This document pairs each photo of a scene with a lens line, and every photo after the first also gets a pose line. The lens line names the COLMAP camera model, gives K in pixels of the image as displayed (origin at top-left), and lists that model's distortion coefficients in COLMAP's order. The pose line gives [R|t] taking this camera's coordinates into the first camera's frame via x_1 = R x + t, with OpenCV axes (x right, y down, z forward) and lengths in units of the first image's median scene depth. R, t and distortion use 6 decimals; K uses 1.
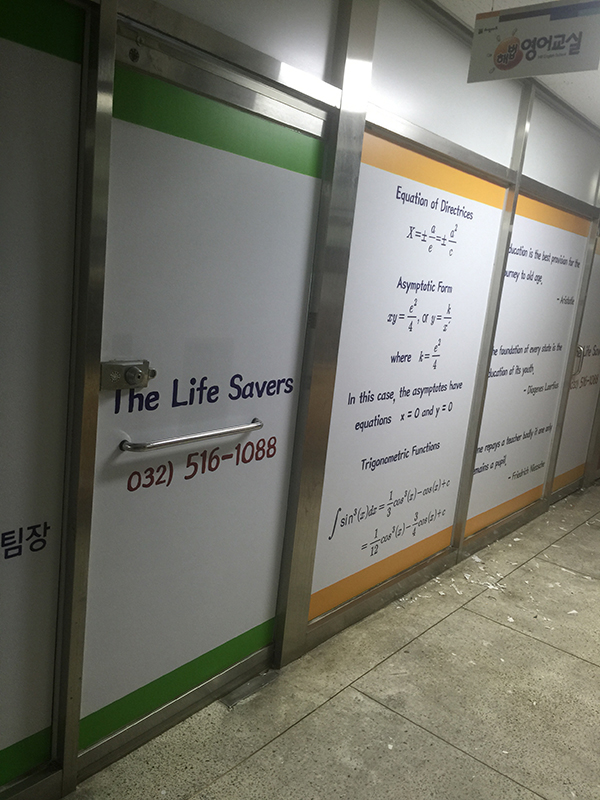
lens RADIAL K [[677.0, 0, 301.7], [0, 677.0, 399.8], [0, 0, 1]] dist [0.052624, -0.006908]
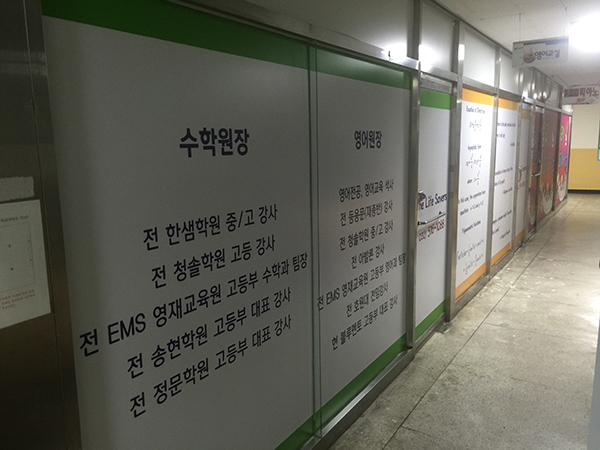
lens RADIAL K [[507.7, 0, 298.9], [0, 507.7, 224.8], [0, 0, 1]] dist [0.052624, -0.006908]
pose [[0.986119, -0.135662, 0.095732, -0.557843], [0.137184, 0.990500, -0.009476, 0.017056], [-0.093537, 0.022477, 0.995362, -0.568388]]
